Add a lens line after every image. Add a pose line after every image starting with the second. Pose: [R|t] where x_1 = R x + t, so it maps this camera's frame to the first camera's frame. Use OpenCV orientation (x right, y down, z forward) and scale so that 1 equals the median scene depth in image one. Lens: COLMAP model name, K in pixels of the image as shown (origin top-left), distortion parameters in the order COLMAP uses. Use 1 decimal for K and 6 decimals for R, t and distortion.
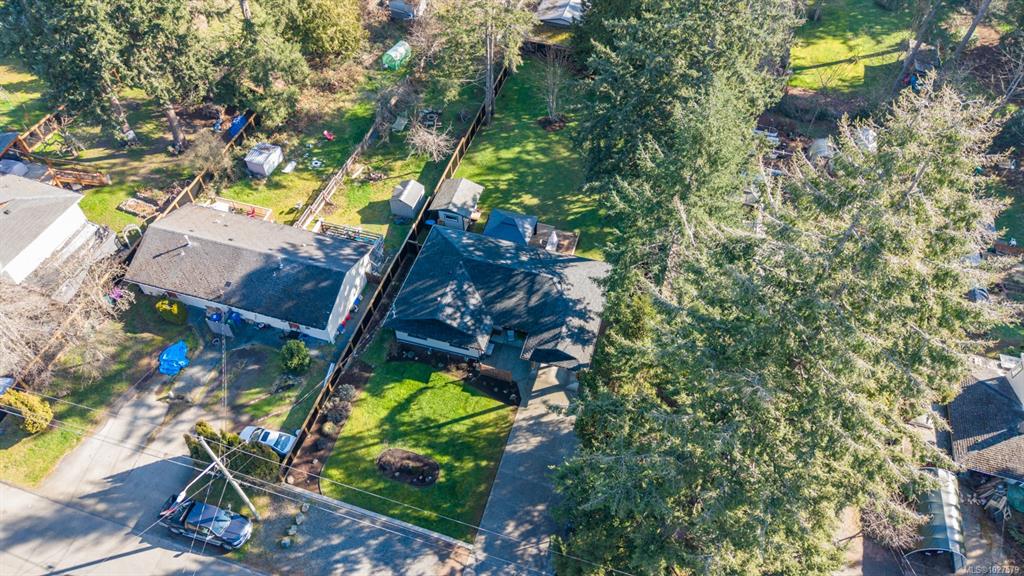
lens RADIAL K [[752.9, 0, 510.1], [0, 752.9, 240.8], [0, 0, 1]] dist [0.014774, -0.002138]
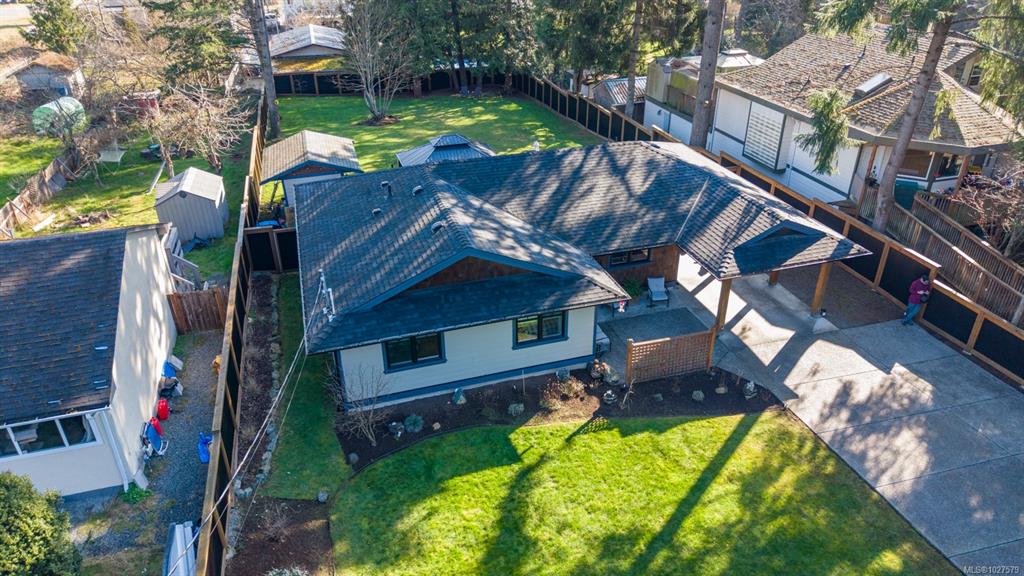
lens RADIAL K [[700.4, 0, 510.2], [0, 700.4, 285.2], [0, 0, 1]] dist [0.008149, -0.001526]
pose [[0.837145, -0.278467, 0.470791, -0.236191], [0.413294, 0.885826, -0.210952, 0.190919], [-0.358296, 0.371173, 0.856653, 0.750760]]
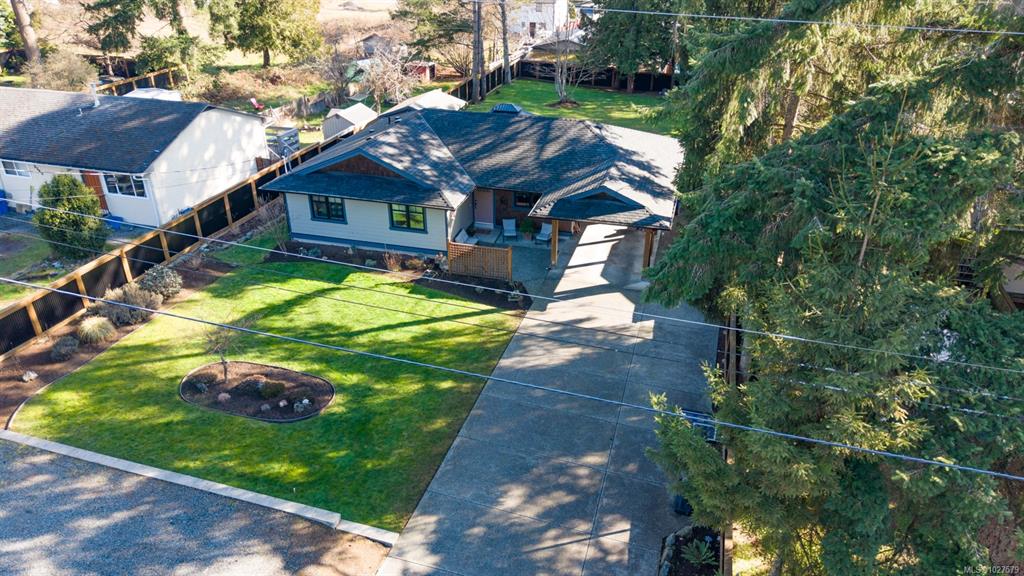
lens RADIAL K [[700.4, 0, 510.2], [0, 700.4, 285.2], [0, 0, 1]] dist [0.008149, -0.001526]
pose [[0.999915, -0.012576, 0.003490, -0.000638], [0.013018, 0.942150, -0.334939, 0.353822], [0.000924, 0.334955, 0.942234, 0.592792]]
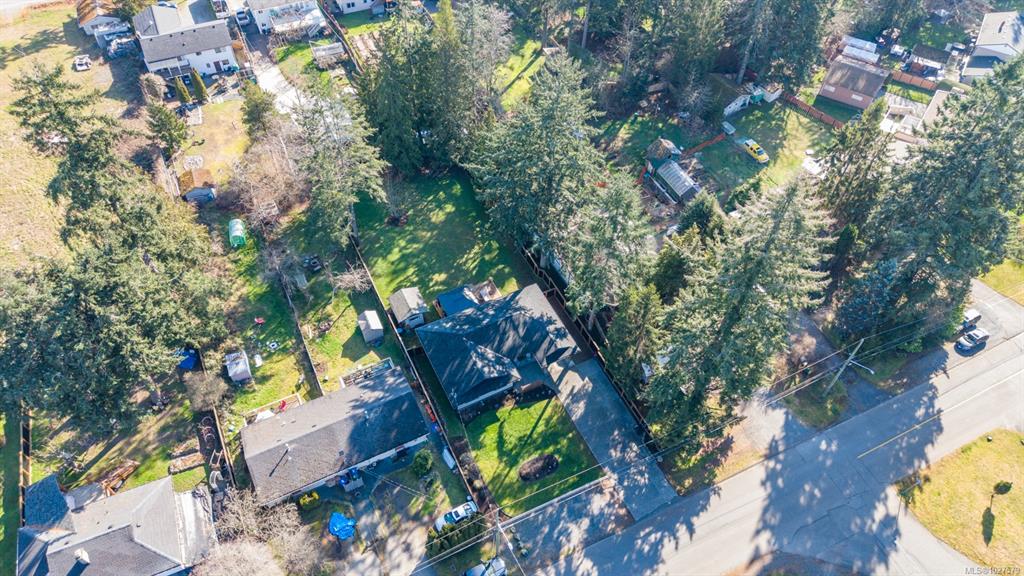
lens RADIAL K [[752.9, 0, 510.1], [0, 752.9, 240.8], [0, 0, 1]] dist [0.014774, -0.002138]
pose [[0.736385, -0.500732, 0.454977, -0.598310], [0.493181, 0.857643, 0.145673, -0.316260], [-0.463151, 0.117114, 0.878507, -0.329089]]
